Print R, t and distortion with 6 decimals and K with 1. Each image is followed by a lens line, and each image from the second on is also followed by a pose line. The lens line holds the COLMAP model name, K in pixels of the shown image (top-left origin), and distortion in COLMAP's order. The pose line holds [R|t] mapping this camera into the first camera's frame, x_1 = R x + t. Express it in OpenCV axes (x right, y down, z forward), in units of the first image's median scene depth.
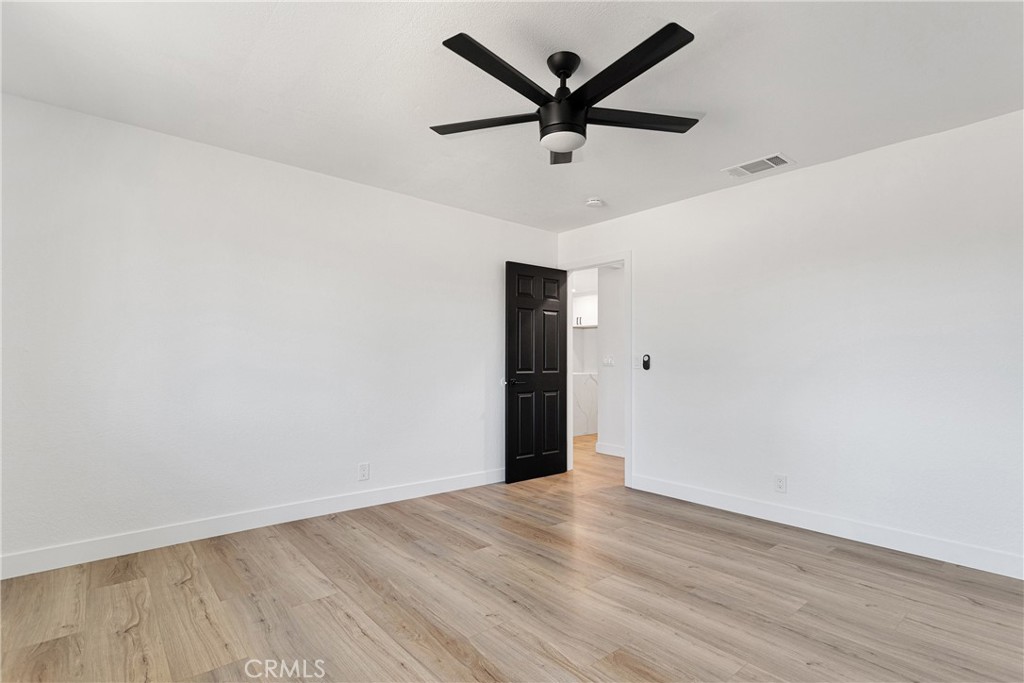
lens RADIAL K [[482.3, 0, 521.8], [0, 482.3, 344.9], [0, 0, 1]] dist [0.000584, -0.000207]
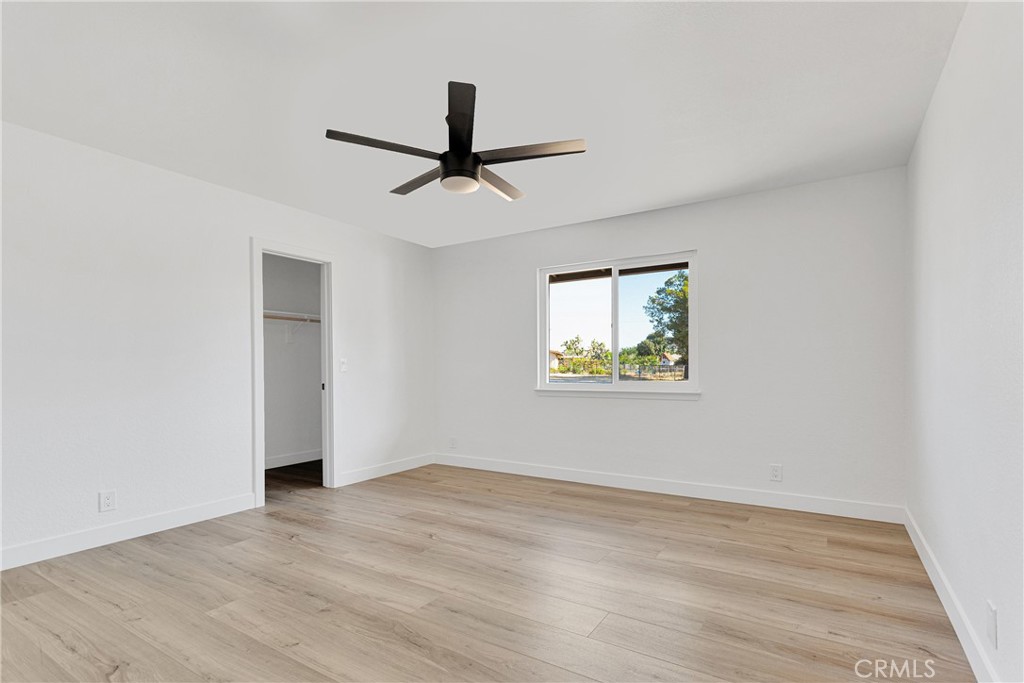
lens RADIAL K [[491.1, 0, 512.2], [0, 491.1, 345.3], [0, 0, 1]] dist [-0.001704, -0.000207]
pose [[-0.958945, -0.011982, -0.283338, 0.285204], [0.010674, 0.996874, -0.078282, 0.091874], [0.283390, -0.078093, -0.955820, 2.024507]]
